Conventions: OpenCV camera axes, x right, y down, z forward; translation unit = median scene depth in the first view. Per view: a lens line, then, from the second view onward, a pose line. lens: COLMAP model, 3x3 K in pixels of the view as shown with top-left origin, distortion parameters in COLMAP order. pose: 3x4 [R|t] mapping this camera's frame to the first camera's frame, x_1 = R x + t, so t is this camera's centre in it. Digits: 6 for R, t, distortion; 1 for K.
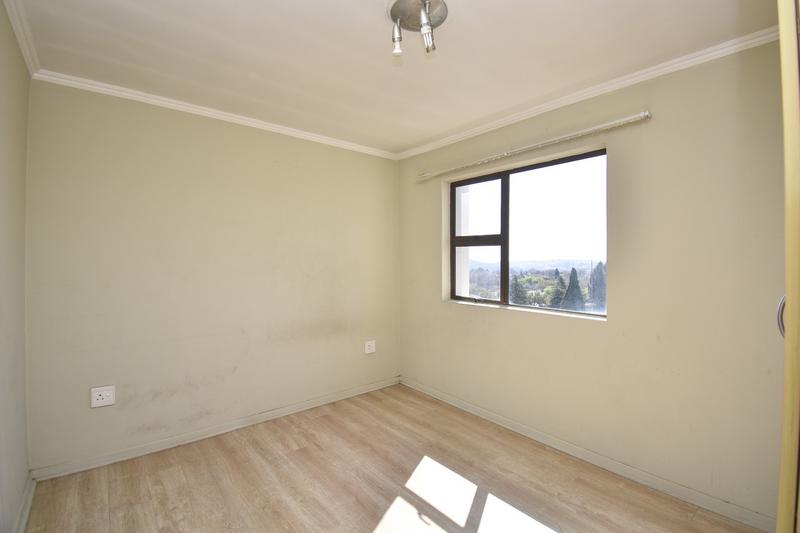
lens RADIAL K [[354.2, 0, 397.6], [0, 354.2, 254.9], [0, 0, 1]] dist [0.002178, -0.011653]
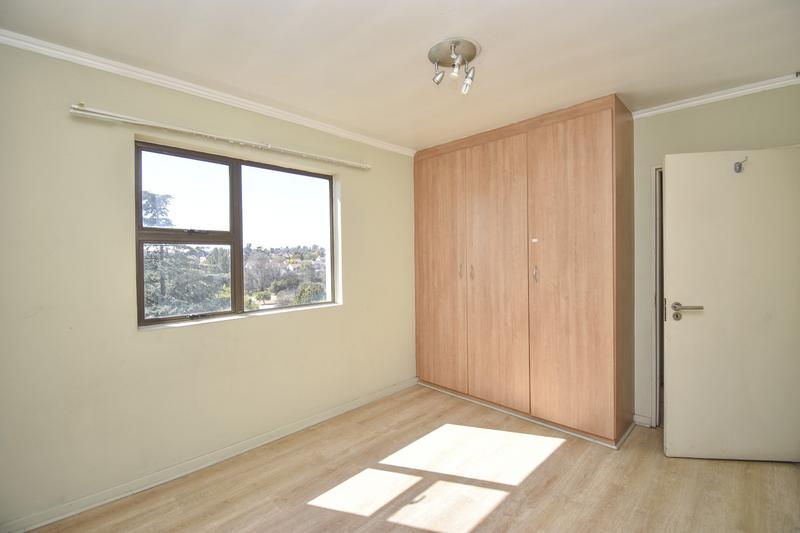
lens RADIAL K [[354.2, 0, 392.8], [0, 354.2, 259.1], [0, 0, 1]] dist [0.002178, -0.011653]
pose [[-0.085597, -0.007771, 0.996300, -0.597783], [-0.002209, 0.999969, 0.007610, -0.000664], [-0.996327, -0.001549, -0.085611, 0.703062]]
